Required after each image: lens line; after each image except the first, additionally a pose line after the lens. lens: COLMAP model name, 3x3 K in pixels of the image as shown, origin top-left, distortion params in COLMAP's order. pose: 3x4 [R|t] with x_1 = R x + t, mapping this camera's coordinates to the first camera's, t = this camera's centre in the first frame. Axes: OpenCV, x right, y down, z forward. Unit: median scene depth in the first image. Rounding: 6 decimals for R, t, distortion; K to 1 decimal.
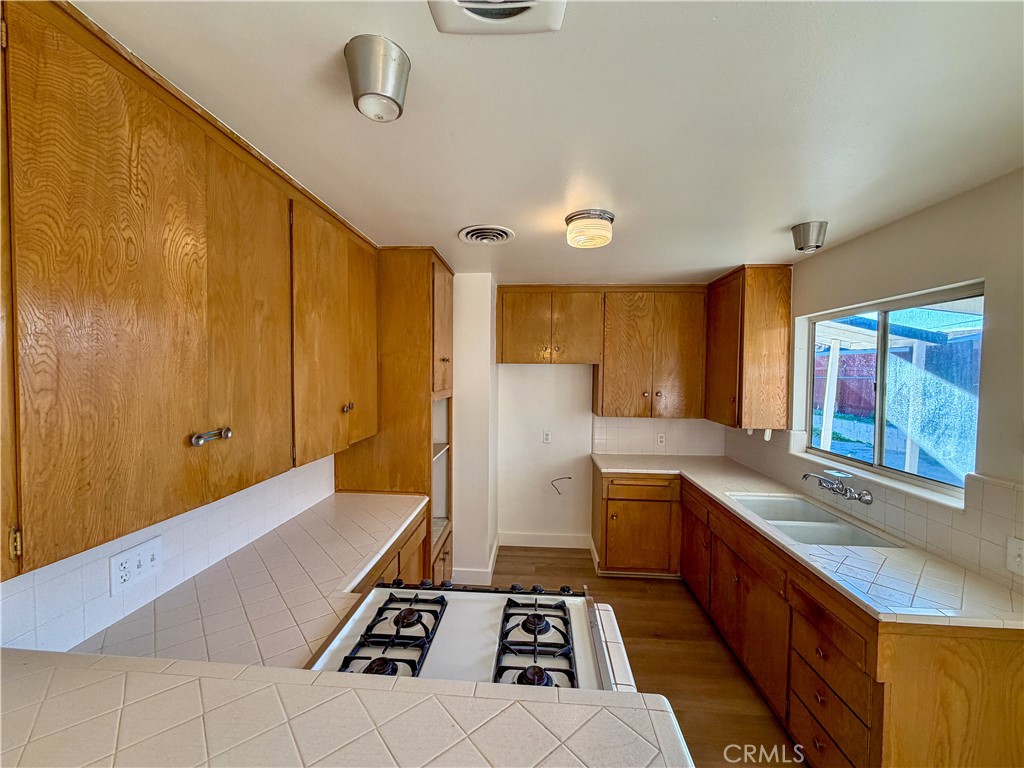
lens RADIAL K [[409.9, 0, 511.0], [0, 409.9, 385.8], [0, 0, 1]] dist [0.000870, 0.000811]
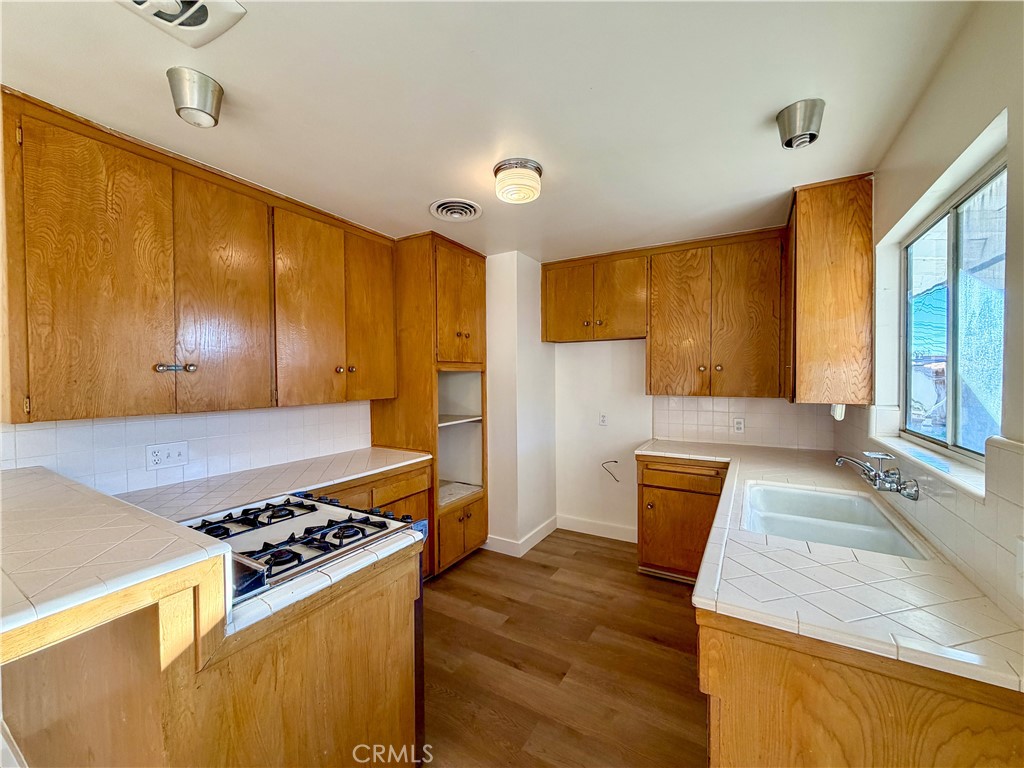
lens RADIAL K [[409.9, 0, 508.6], [0, 409.9, 385.7], [0, 0, 1]] dist [0.000870, 0.000811]
pose [[0.894980, -0.002553, -0.446099, 0.616068], [-0.003980, 0.999898, -0.013707, 0.122176], [0.446088, 0.014043, 0.894879, 0.118334]]
